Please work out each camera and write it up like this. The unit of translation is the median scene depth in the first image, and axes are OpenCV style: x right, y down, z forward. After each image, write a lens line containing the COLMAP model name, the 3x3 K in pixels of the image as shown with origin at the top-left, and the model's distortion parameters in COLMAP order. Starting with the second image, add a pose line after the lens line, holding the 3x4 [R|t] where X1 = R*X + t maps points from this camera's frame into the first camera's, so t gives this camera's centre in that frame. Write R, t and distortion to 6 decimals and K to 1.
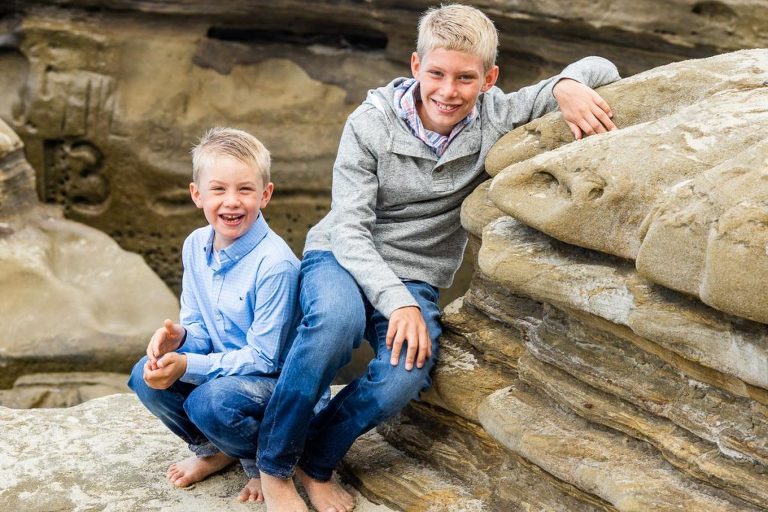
lens RADIAL K [[2925.0, 0, 384.0], [0, 2925.0, 256.0], [0, 0, 1]] dist [-0.034326, -1.510185]
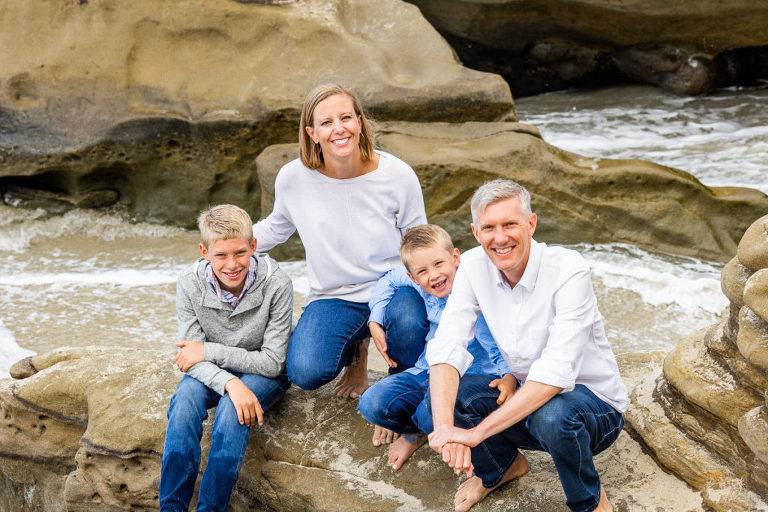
lens RADIAL K [[2925.0, 0, 384.0], [0, 2925.0, 256.0], [0, 0, 1]] dist [-0.034326, -1.510185]
pose [[0.996641, -0.041696, -0.070488, -0.017542], [0.055737, 0.975945, 0.210770, -0.160645], [0.060005, -0.213991, 0.974991, -0.194537]]
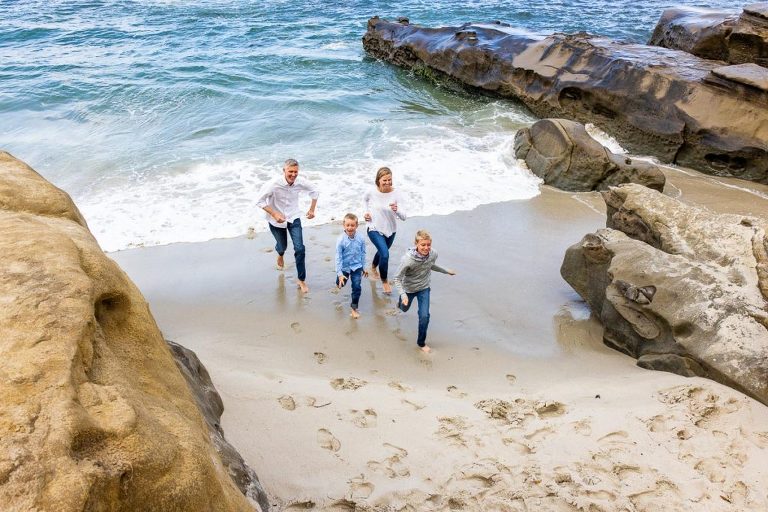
lens RADIAL K [[721.9, 0, 384.0], [0, 721.9, 256.0], [0, 0, 1]] dist [-0.006643, -0.004146]
pose [[0.686915, 0.283096, -0.669331, 0.189037], [-0.056346, 0.938982, 0.339319, -0.145583], [0.724550, -0.195369, 0.660953, -0.141288]]
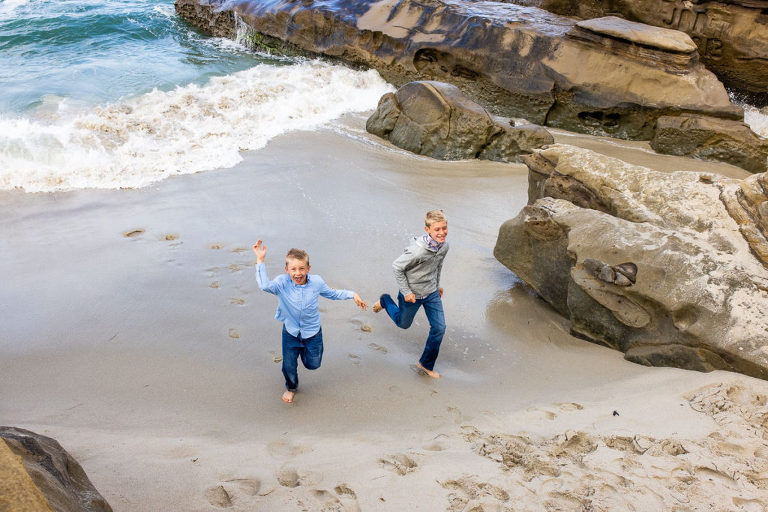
lens RADIAL K [[721.9, 0, 384.0], [0, 721.9, 256.0], [0, 0, 1]] dist [-0.006643, -0.004146]
pose [[0.854461, 0.227603, -0.467004, 0.033819], [-0.057042, 0.934590, 0.351123, -0.100949], [0.516374, -0.273382, 0.811554, -0.078886]]
